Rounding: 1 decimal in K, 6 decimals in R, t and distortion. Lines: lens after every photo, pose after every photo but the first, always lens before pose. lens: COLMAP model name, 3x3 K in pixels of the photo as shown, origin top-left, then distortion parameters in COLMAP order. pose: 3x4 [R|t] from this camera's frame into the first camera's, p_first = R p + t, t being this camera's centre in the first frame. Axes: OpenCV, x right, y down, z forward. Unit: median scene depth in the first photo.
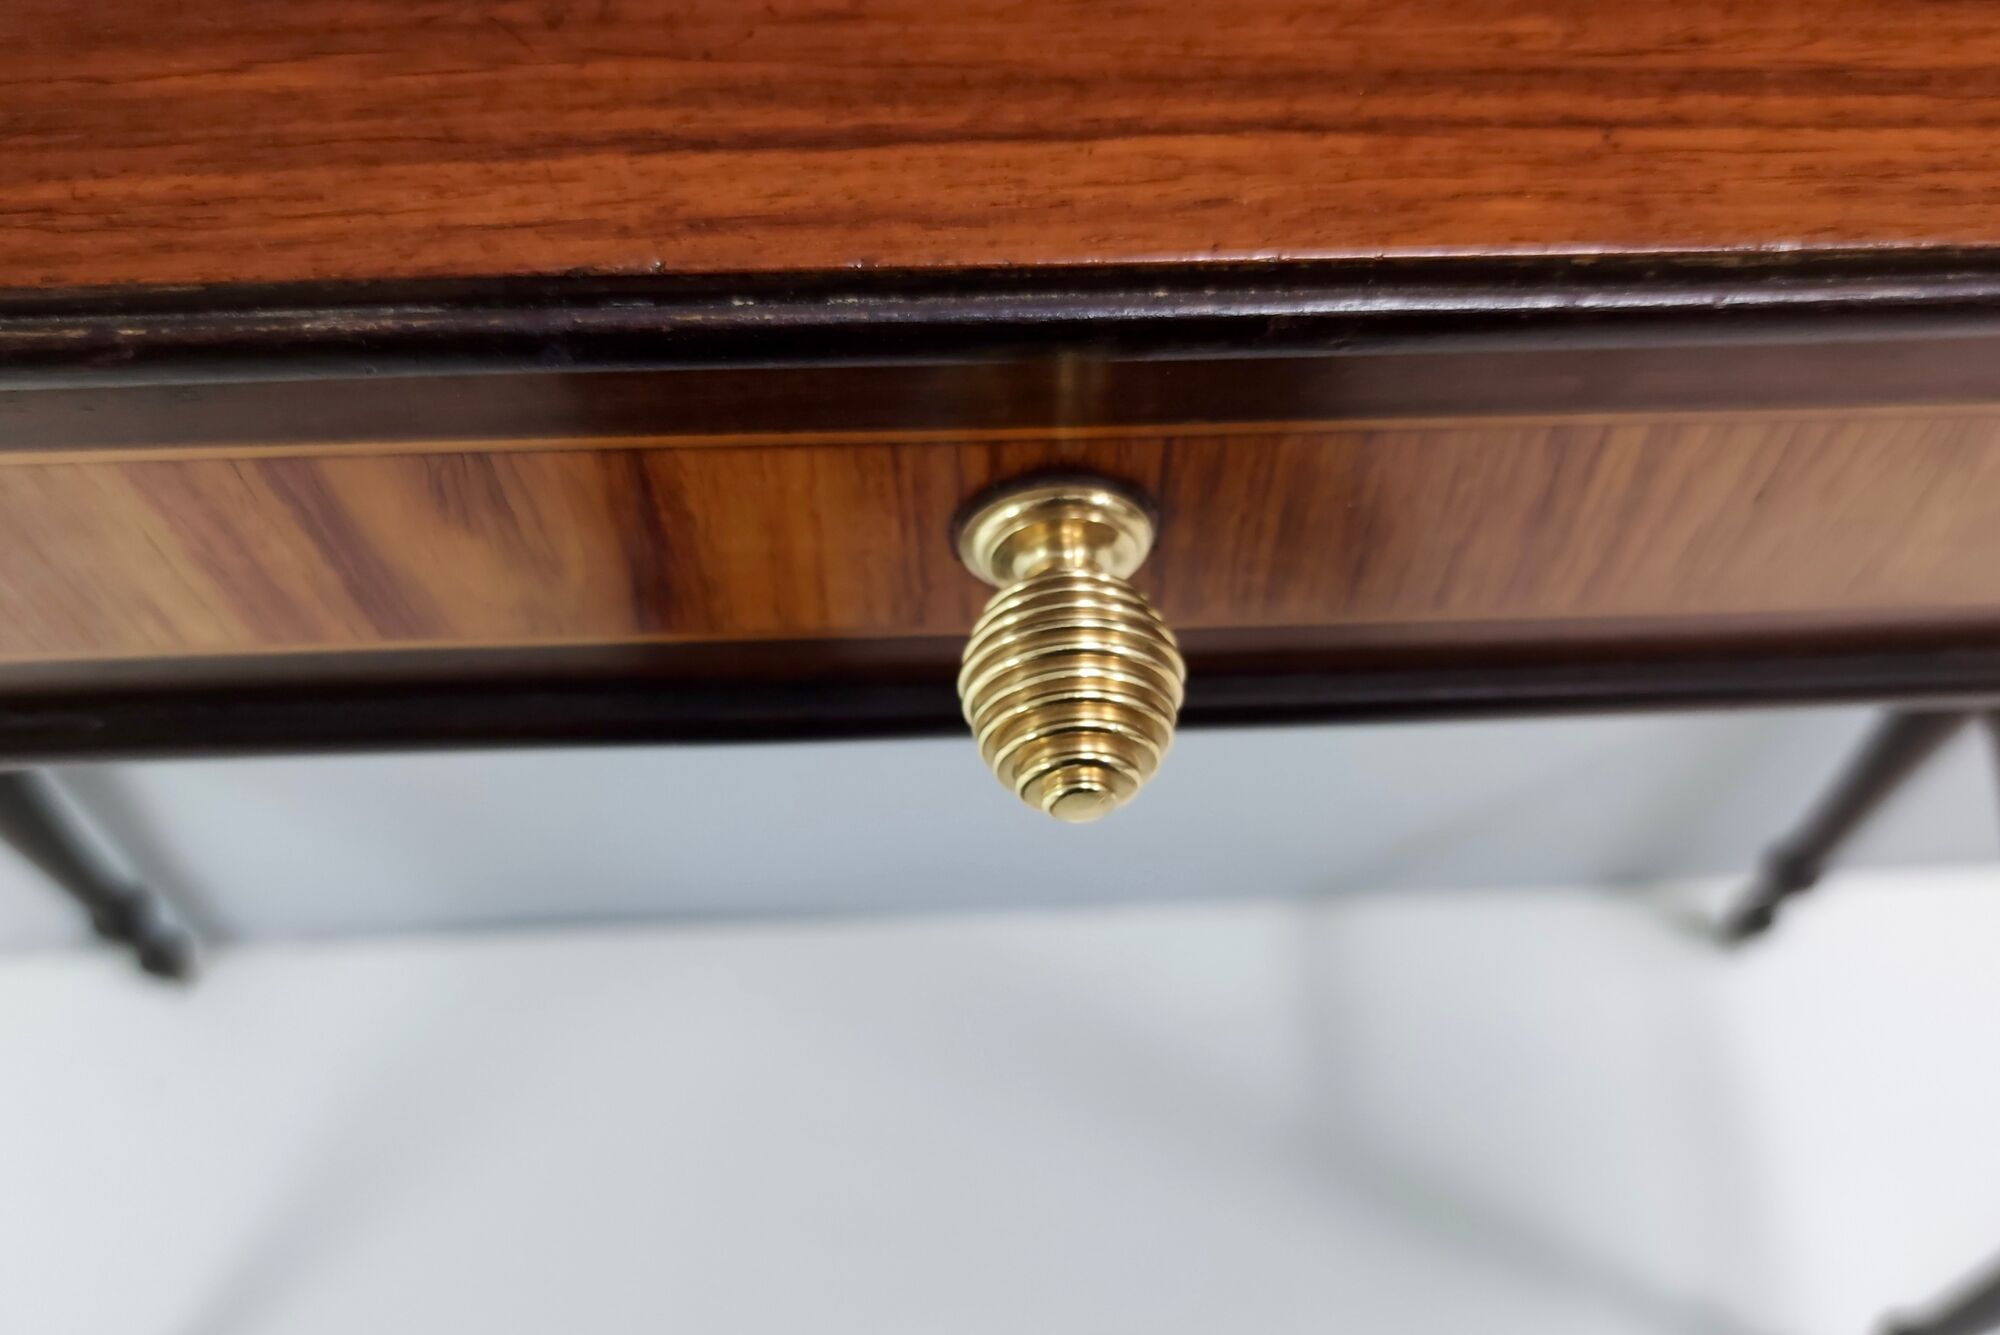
lens RADIAL K [[2019.3, 0, 984.6], [0, 2019.3, 726.0], [0, 0, 1]] dist [-0.026058, 0.000000]
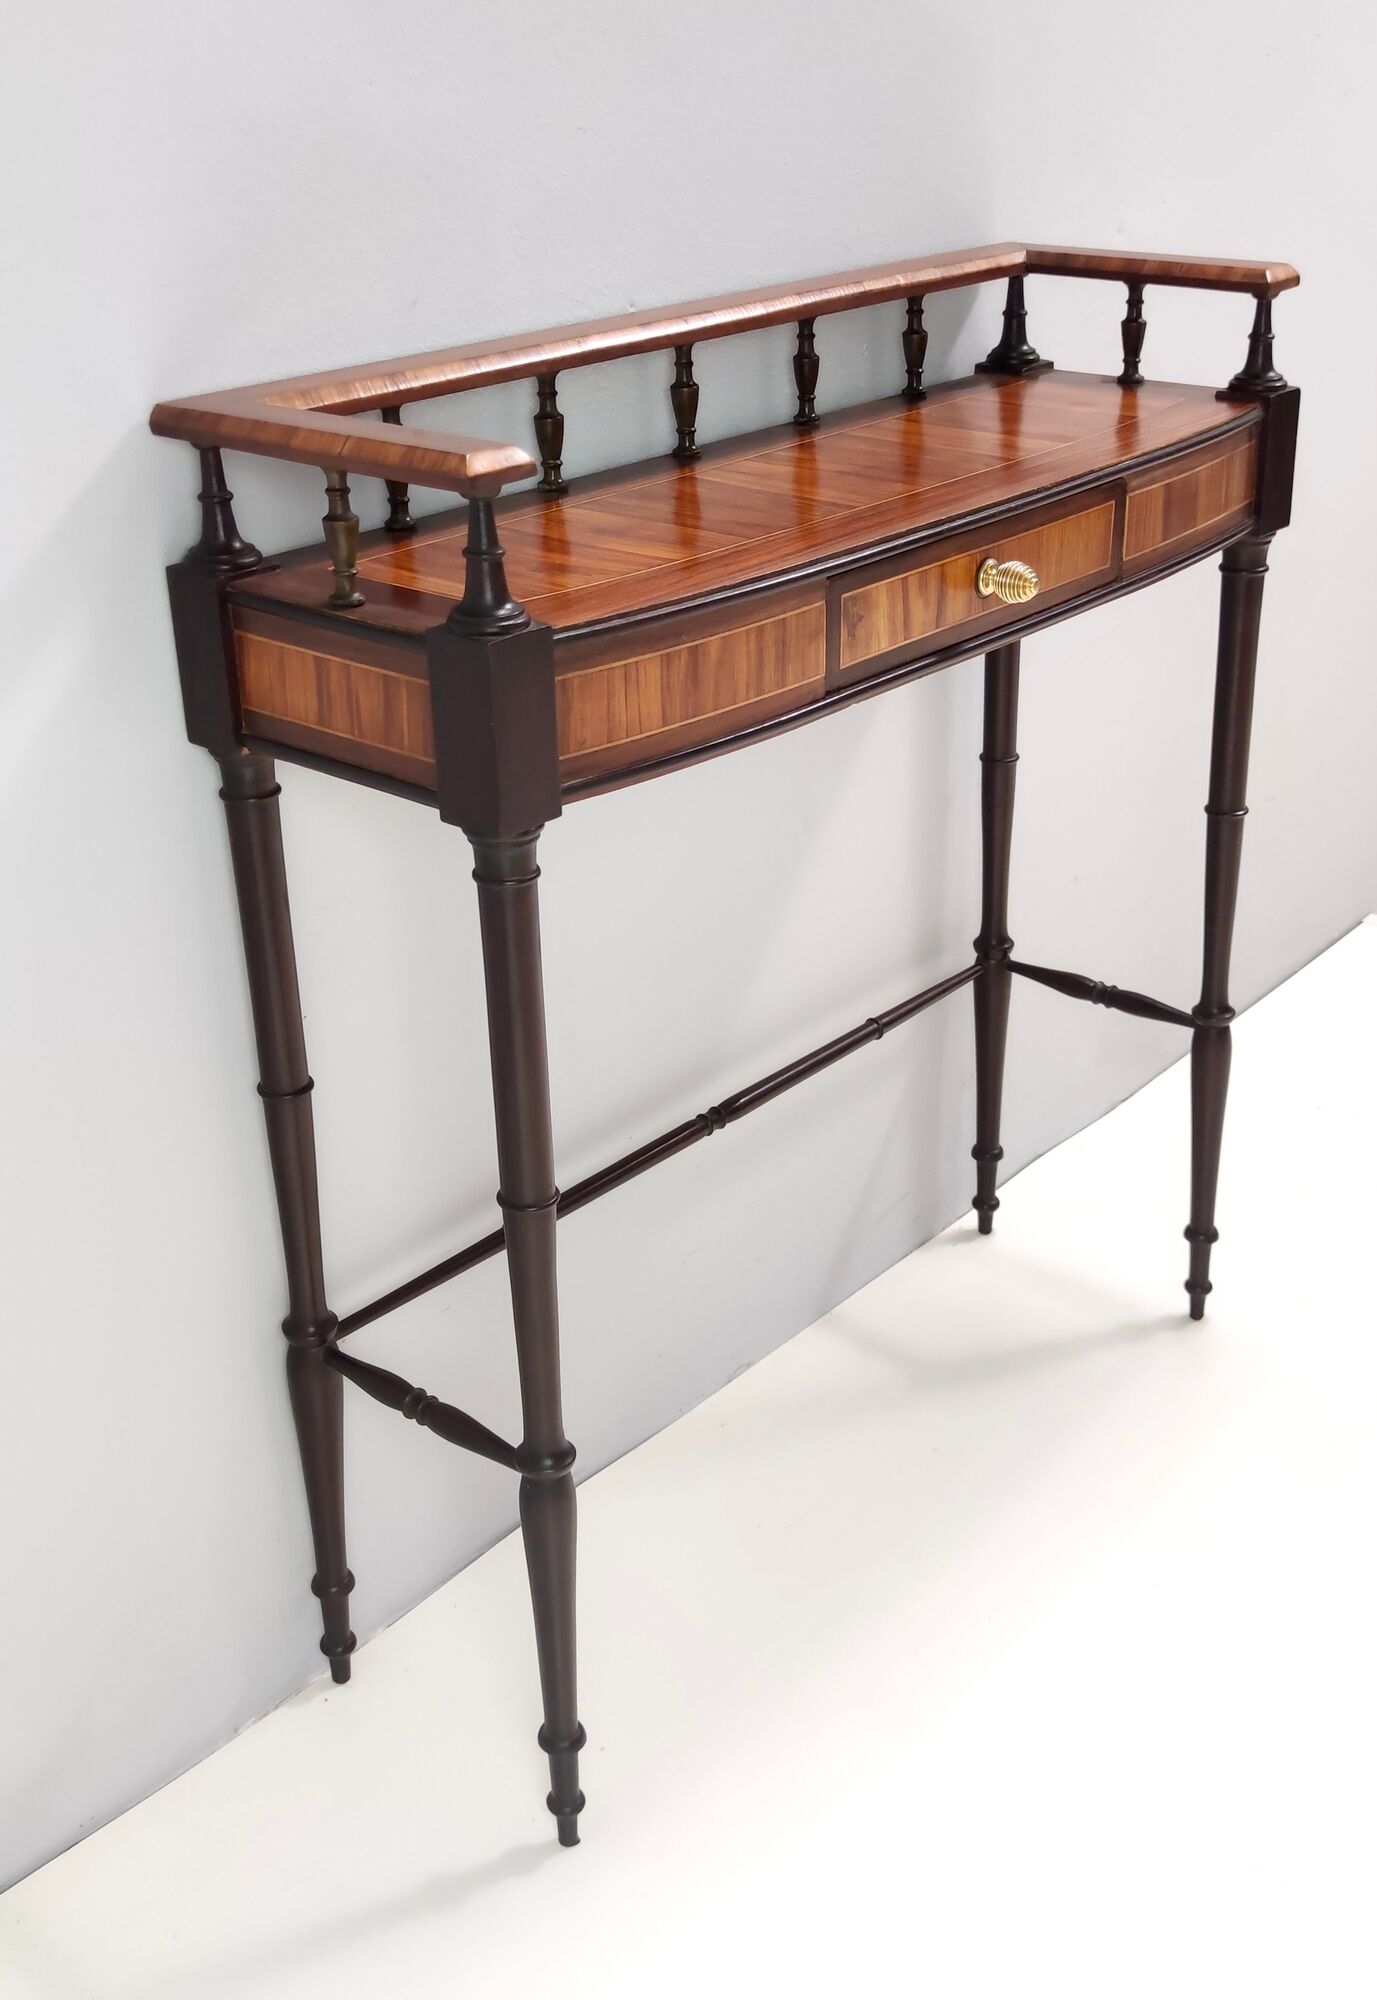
lens RADIAL K [[2222.0, 0, 676.2], [0, 2222.0, 993.5], [0, 0, 1]] dist [0.025385, 0.000000]
pose [[0.698074, -0.334130, 0.633284, -5.210840], [0.645203, 0.677058, -0.353986, 2.476460], [-0.310493, 0.655706, 0.688218, -2.323922]]
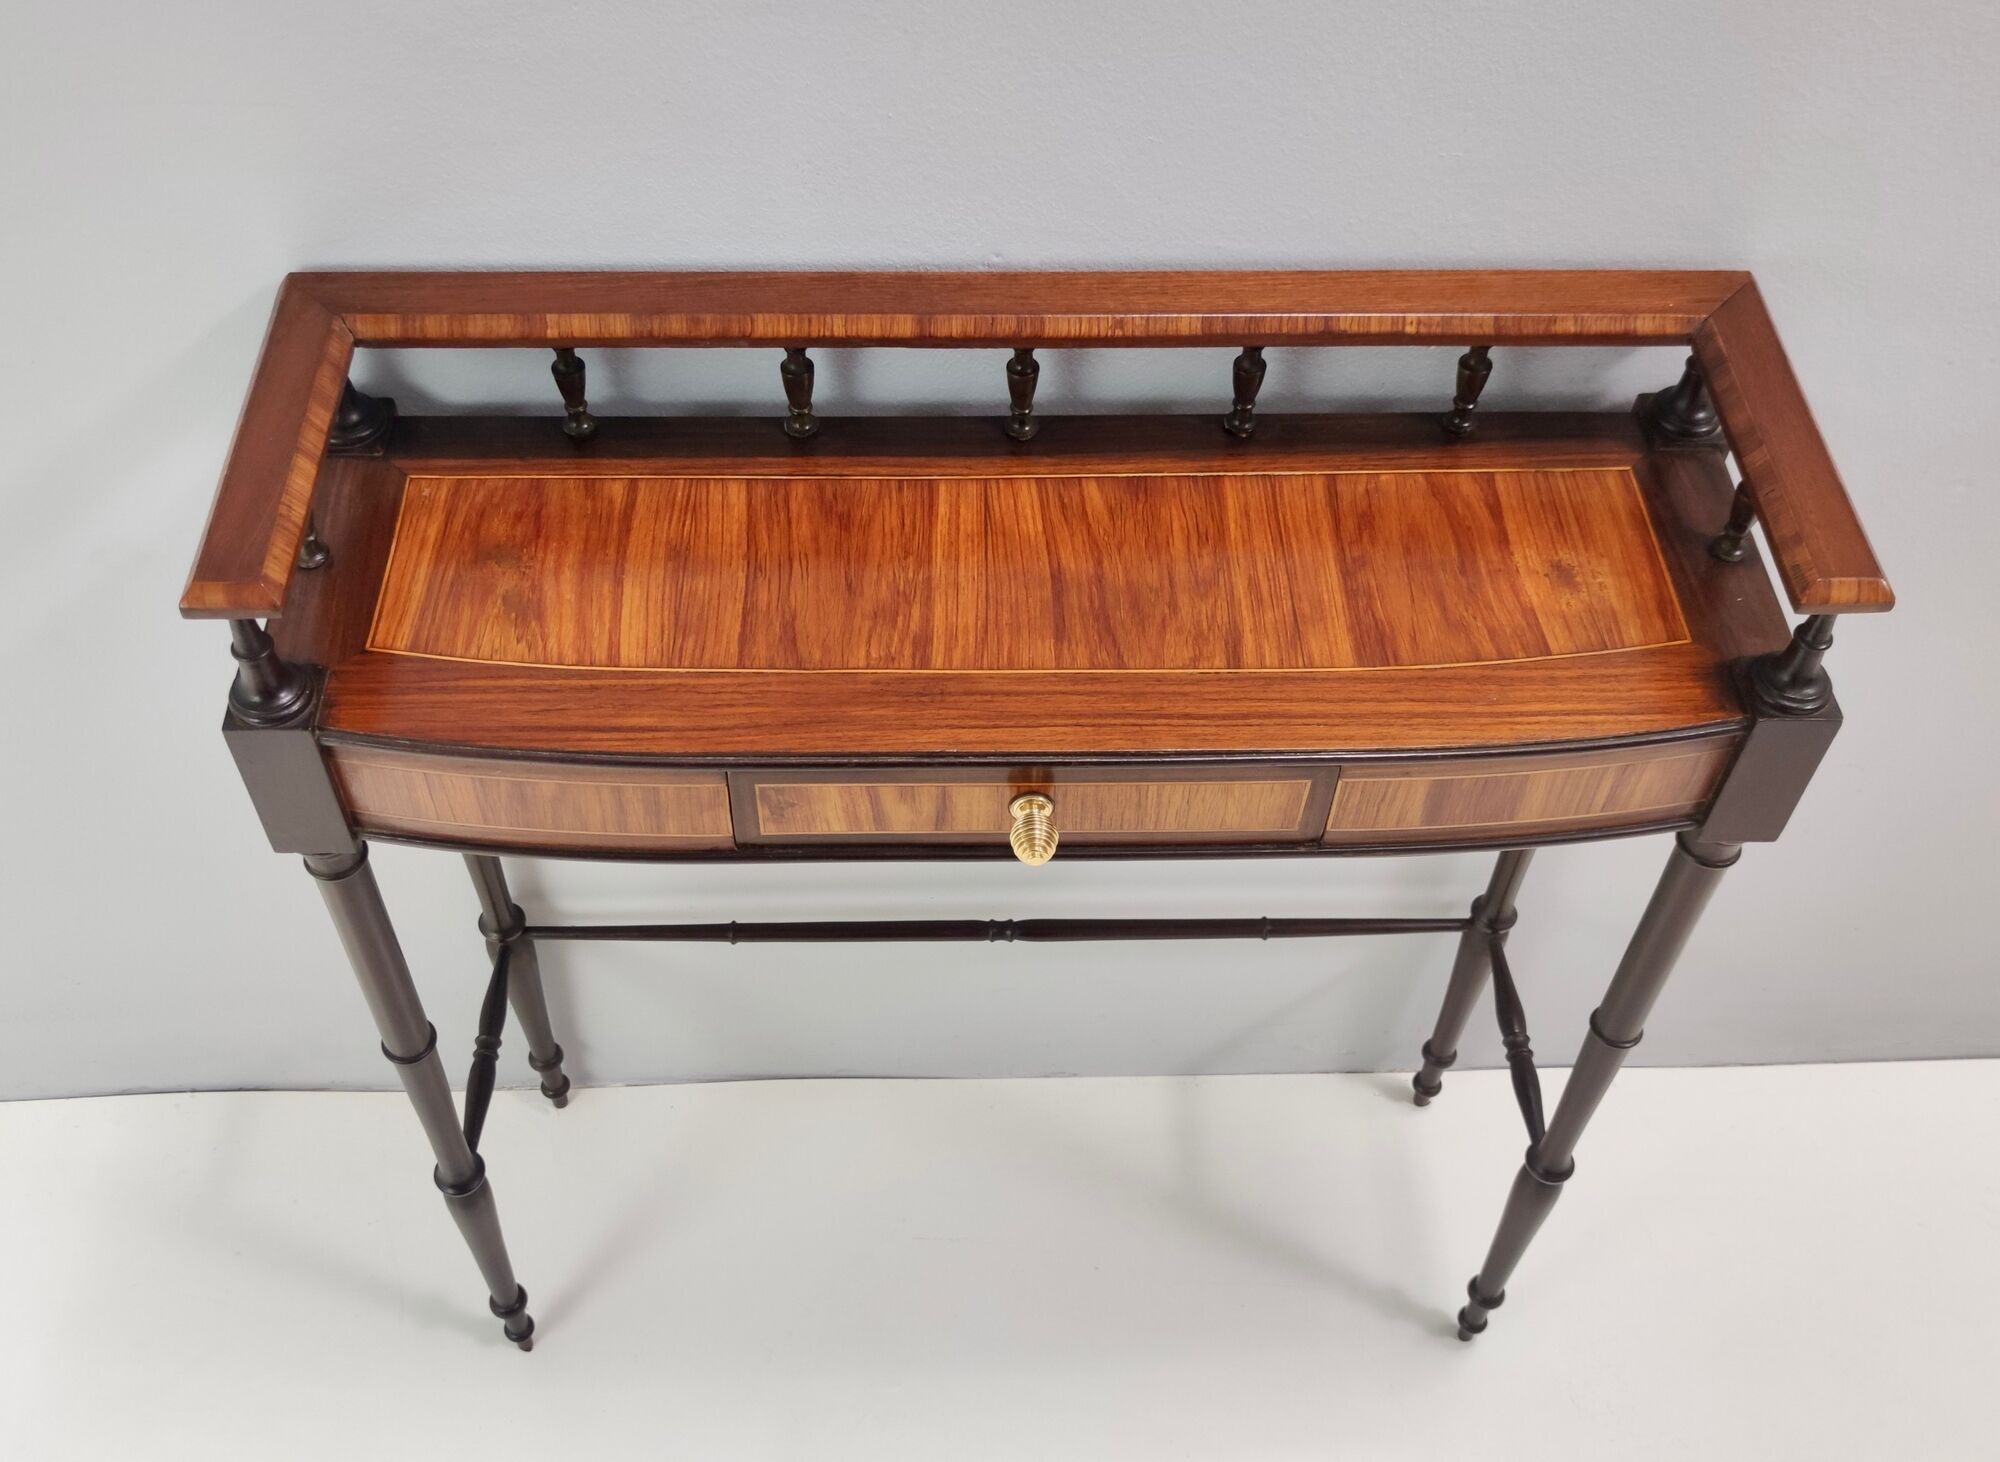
lens RADIAL K [[1906.5, 0, 972.5], [0, 1906.5, 813.9], [0, 0, 1]] dist [0.050129, 0.000000]
pose [[0.999759, 0.018012, -0.012579, -0.049161], [-0.019848, 0.985981, -0.165674, 0.716842], [0.009419, 0.165884, 0.986100, -3.665275]]
